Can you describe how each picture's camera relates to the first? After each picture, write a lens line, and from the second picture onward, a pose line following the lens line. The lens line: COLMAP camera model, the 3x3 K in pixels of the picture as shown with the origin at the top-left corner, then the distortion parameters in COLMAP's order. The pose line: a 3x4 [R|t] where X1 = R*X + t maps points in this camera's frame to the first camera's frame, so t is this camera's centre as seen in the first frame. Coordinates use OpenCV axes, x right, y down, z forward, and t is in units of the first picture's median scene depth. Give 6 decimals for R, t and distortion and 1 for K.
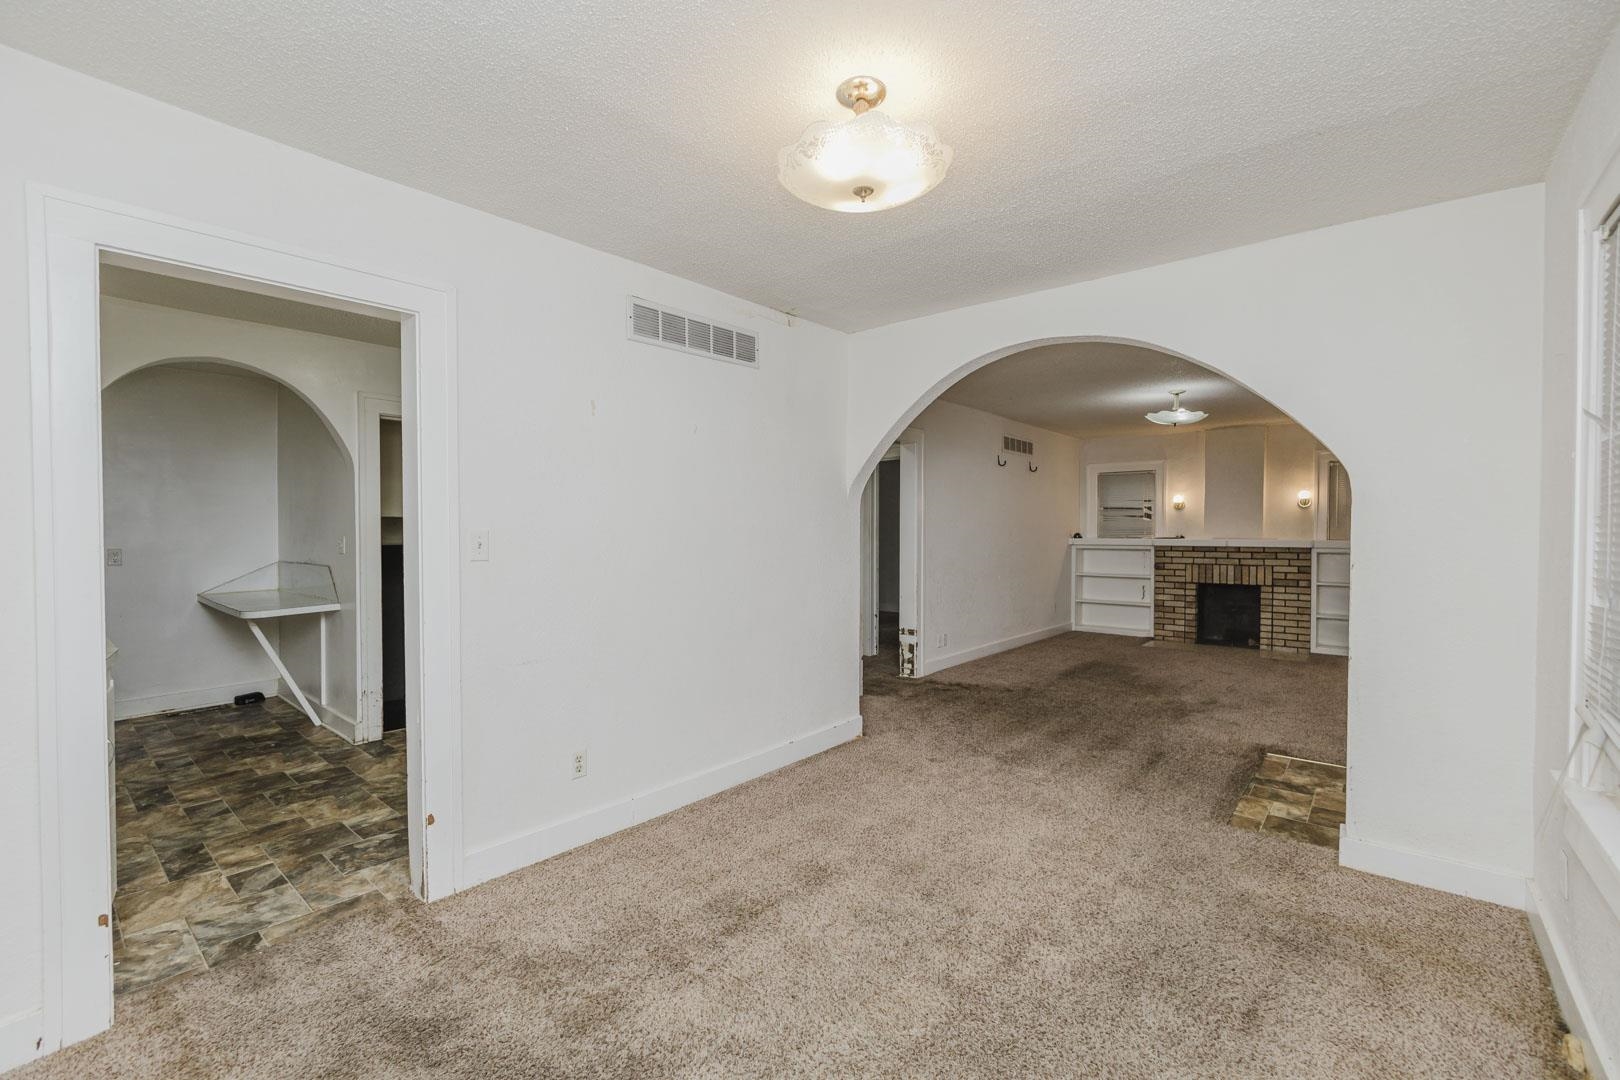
lens RADIAL K [[692.0, 0, 814.3], [0, 692.0, 541.9], [0, 0, 1]] dist [-0.003382, 0.001436]
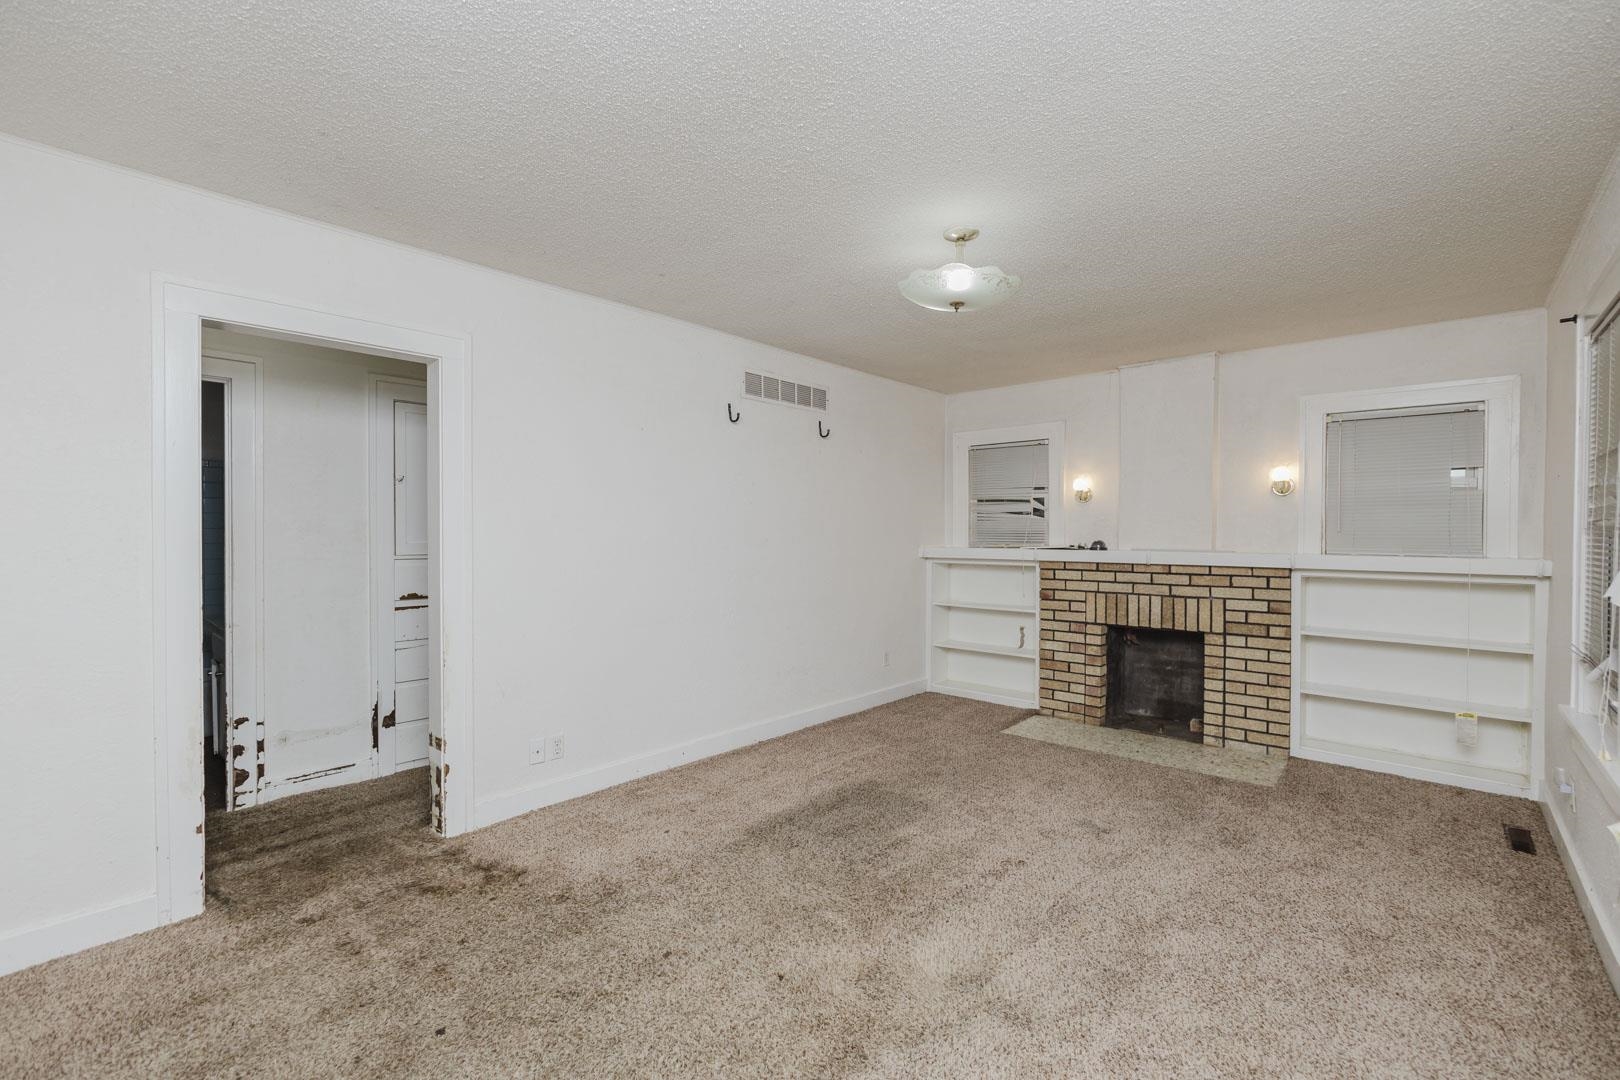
lens RADIAL K [[692.0, 0, 817.9], [0, 692.0, 544.9], [0, 0, 1]] dist [-0.003382, 0.001436]
pose [[0.999526, 0.002111, -0.030720, 0.333136], [-0.002144, 0.999997, -0.001070, -0.007980], [0.030717, 0.001135, 0.999527, 0.405726]]
